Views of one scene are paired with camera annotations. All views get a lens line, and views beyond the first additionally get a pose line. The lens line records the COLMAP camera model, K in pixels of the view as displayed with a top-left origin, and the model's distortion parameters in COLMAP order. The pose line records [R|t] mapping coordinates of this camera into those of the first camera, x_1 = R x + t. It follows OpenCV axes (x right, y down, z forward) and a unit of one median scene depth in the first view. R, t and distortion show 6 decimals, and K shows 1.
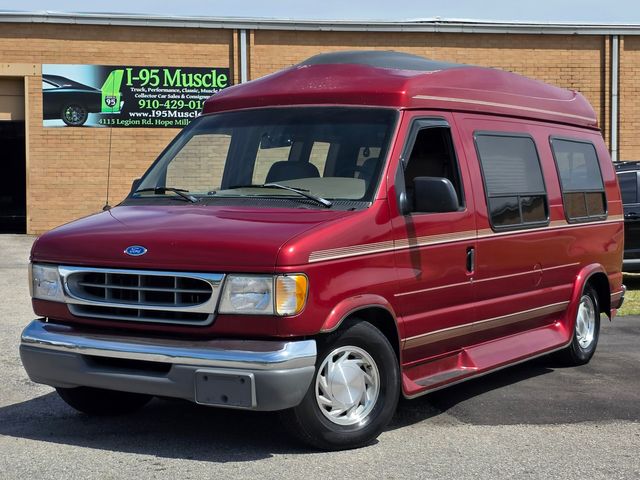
lens RADIAL K [[1174.0, 0, 355.7], [0, 1174.0, 240.1], [0, 0, 1]] dist [0.133466, -0.344380]
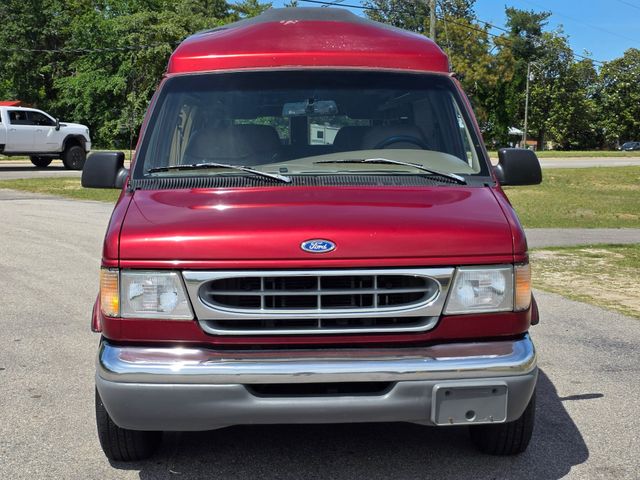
lens RADIAL K [[1071.7, 0, 320.6], [0, 1071.7, 229.2], [0, 0, 1]] dist [0.096127, -0.111736]
pose [[0.837133, -0.051978, 0.544525, -0.548742], [0.037531, 0.998587, 0.037622, -0.027882], [-0.545711, -0.011058, 0.837901, 0.372023]]
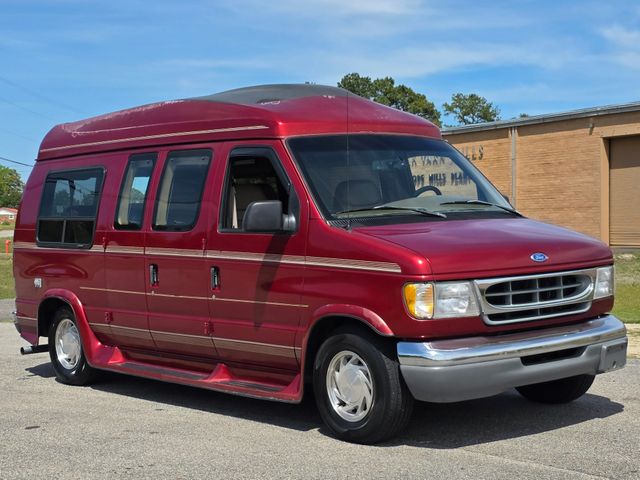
lens RADIAL K [[1146.7, 0, 320.0], [0, 1146.7, 240.0], [0, 0, 1]] dist [0.146794, -0.353753]
pose [[0.313399, -0.042042, 0.948691, -1.244506], [0.080674, 0.996587, 0.017514, -0.041861], [-0.946189, 0.071046, 0.315720, 0.803332]]
